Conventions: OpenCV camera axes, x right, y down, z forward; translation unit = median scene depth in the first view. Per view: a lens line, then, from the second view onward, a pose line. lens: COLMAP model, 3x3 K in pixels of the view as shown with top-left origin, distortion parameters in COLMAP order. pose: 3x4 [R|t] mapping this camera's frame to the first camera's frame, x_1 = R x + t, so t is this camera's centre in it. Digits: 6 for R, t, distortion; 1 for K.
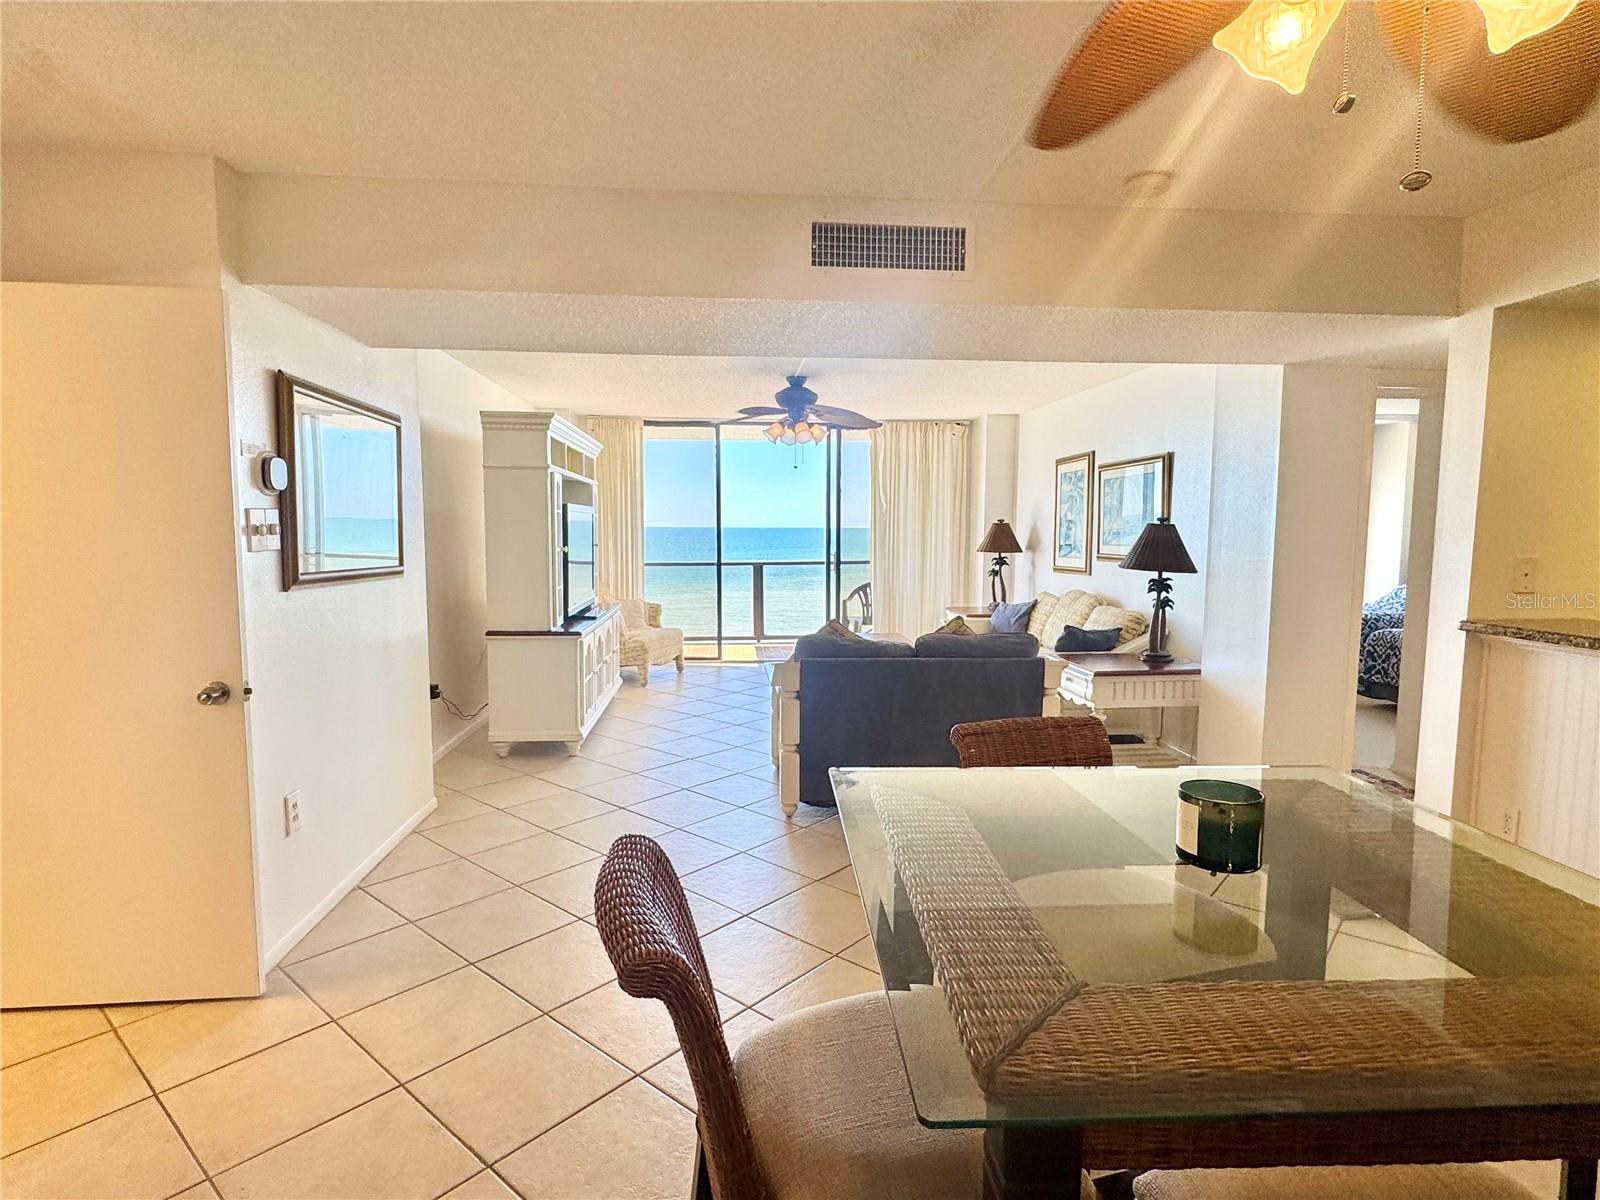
lens RADIAL K [[851.1, 0, 800.2], [0, 851.1, 601.8], [0, 0, 1]] dist [0.002431, 0.000984]
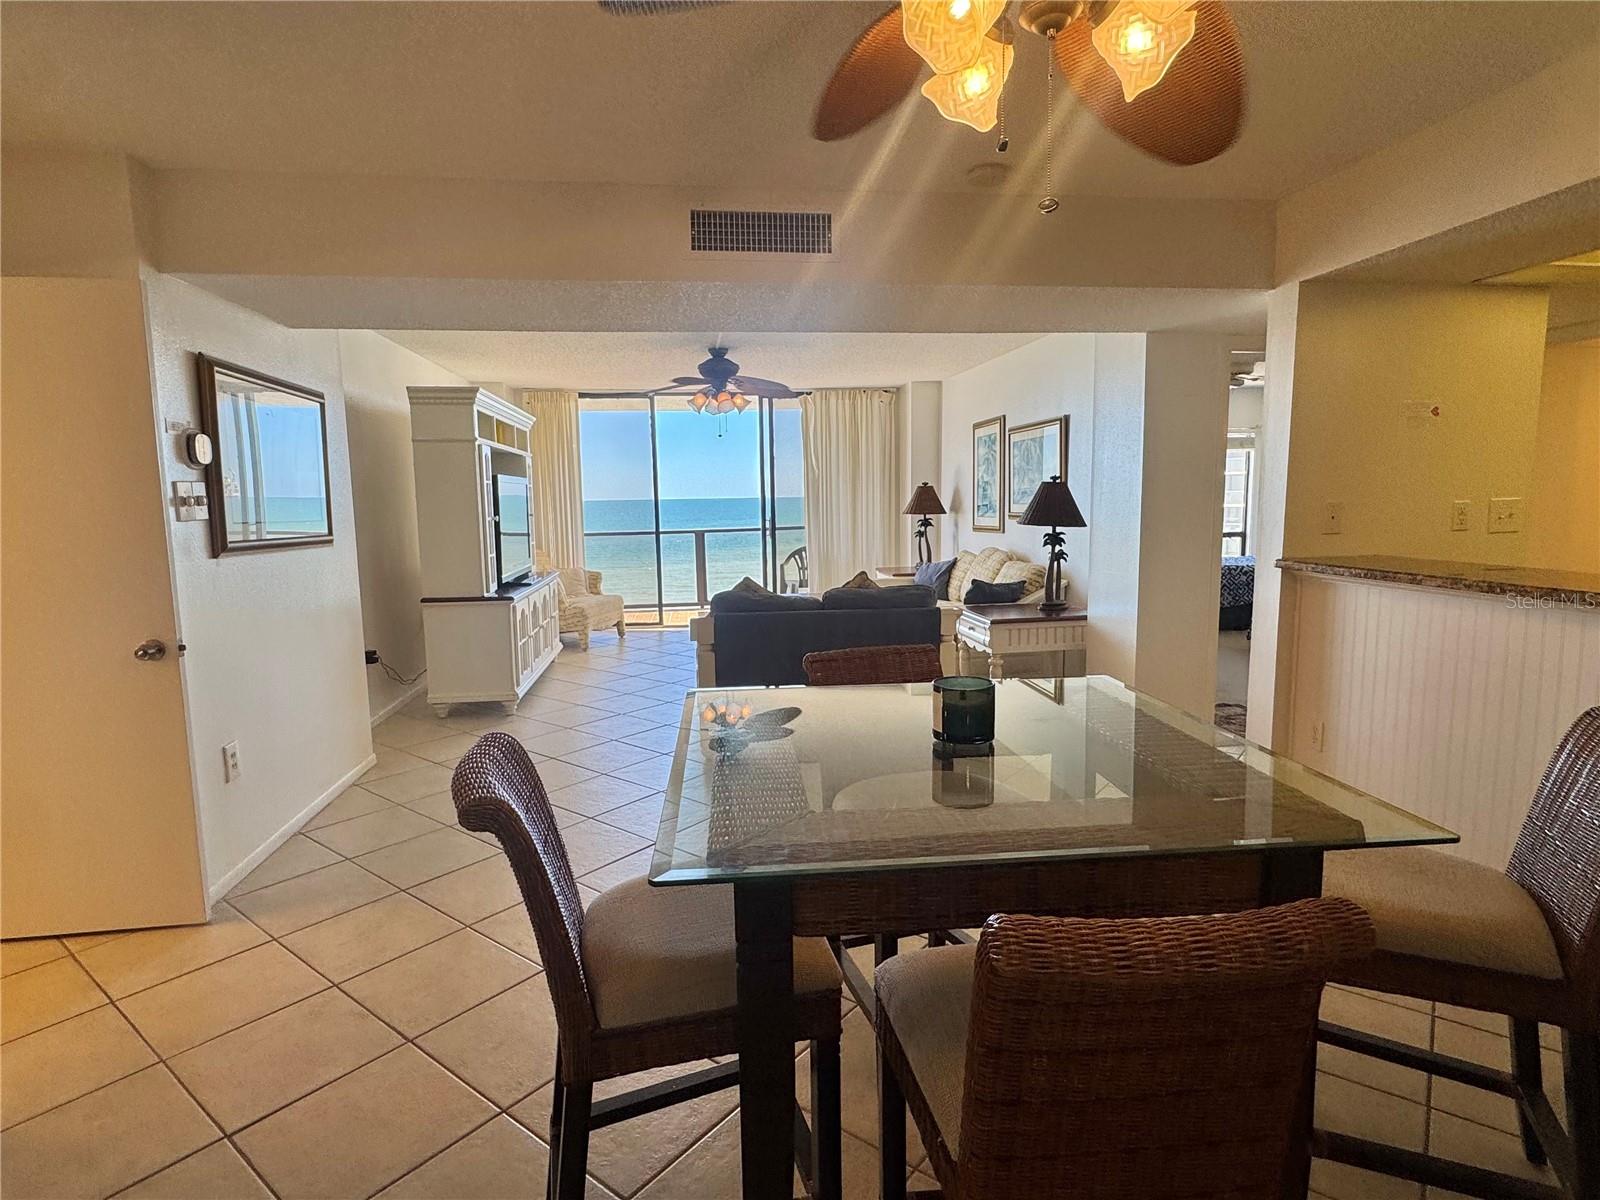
lens RADIAL K [[851.1, 0, 796.0], [0, 851.1, 596.7], [0, 0, 1]] dist [0.002431, 0.000984]
pose [[0.998879, -0.026208, 0.039419, 0.065841], [0.025054, 0.999251, 0.029488, 0.017062], [-0.040163, -0.028468, 0.998788, -0.083300]]
